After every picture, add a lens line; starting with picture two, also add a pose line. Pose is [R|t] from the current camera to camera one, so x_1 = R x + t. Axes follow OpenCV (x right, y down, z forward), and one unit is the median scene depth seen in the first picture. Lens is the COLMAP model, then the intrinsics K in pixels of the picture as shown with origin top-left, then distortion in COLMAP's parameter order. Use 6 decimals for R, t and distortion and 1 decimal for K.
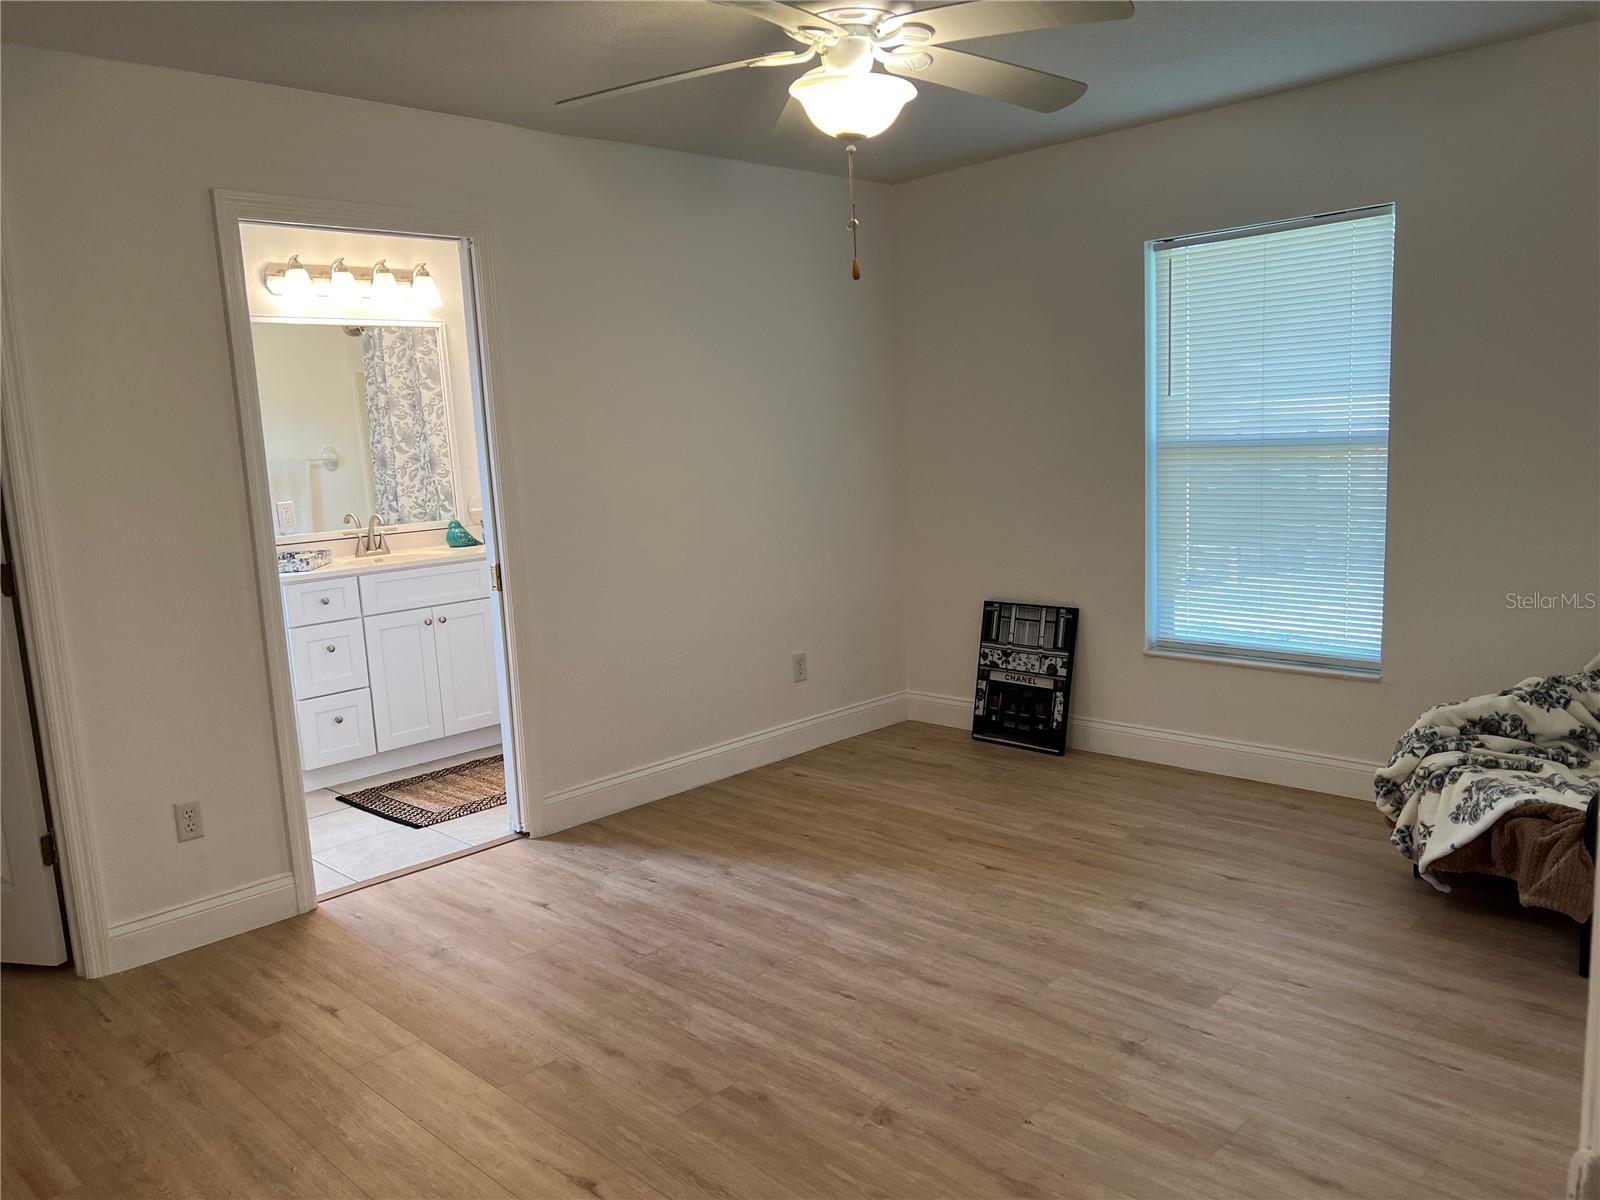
lens RADIAL K [[1207.7, 0, 793.8], [0, 1207.7, 601.7], [0, 0, 1]] dist [0.023243, -0.015730]
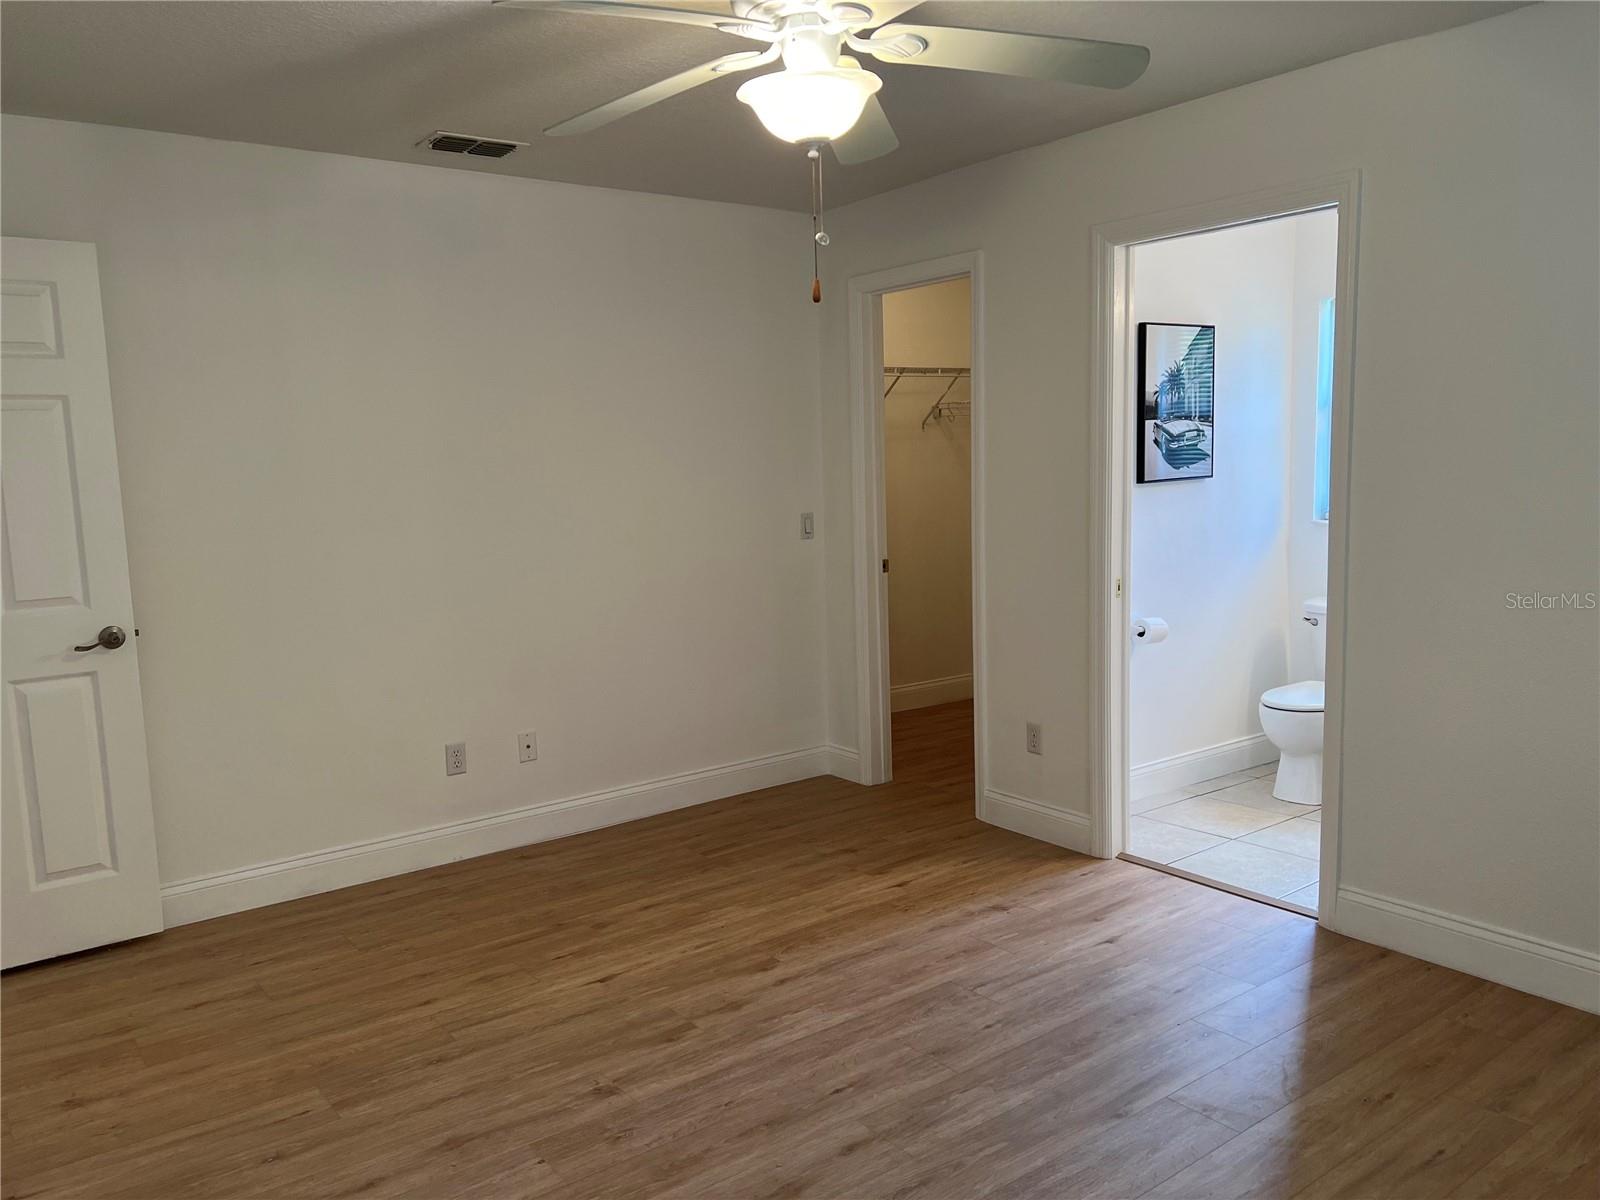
lens RADIAL K [[1207.7, 0, 794.5], [0, 1207.7, 601.6], [0, 0, 1]] dist [0.023243, -0.015730]
pose [[-0.132385, 0.176540, -0.975350, 0.908861], [-0.111724, 0.975082, 0.191656, -0.211317], [0.984882, 0.134342, -0.109363, 1.060384]]
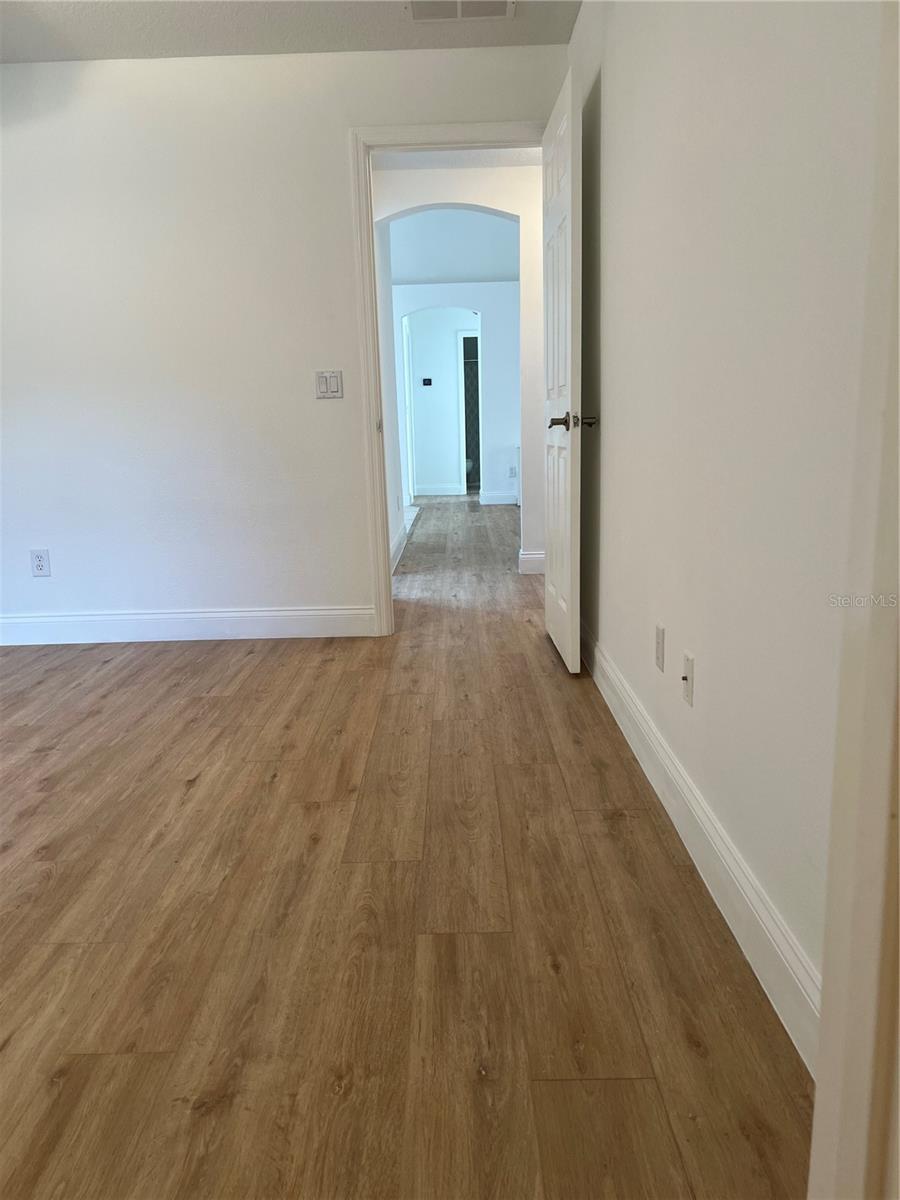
lens RADIAL K [[905.8, 0, 449.5], [0, 905.8, 601.5], [0, 0, 1]] dist [0.023243, -0.015730]
pose [[-0.697514, -0.065504, 0.713571, -0.915348], [0.172054, 0.951373, 0.255515, 0.042693], [-0.695609, 0.300998, -0.652325, 1.144305]]
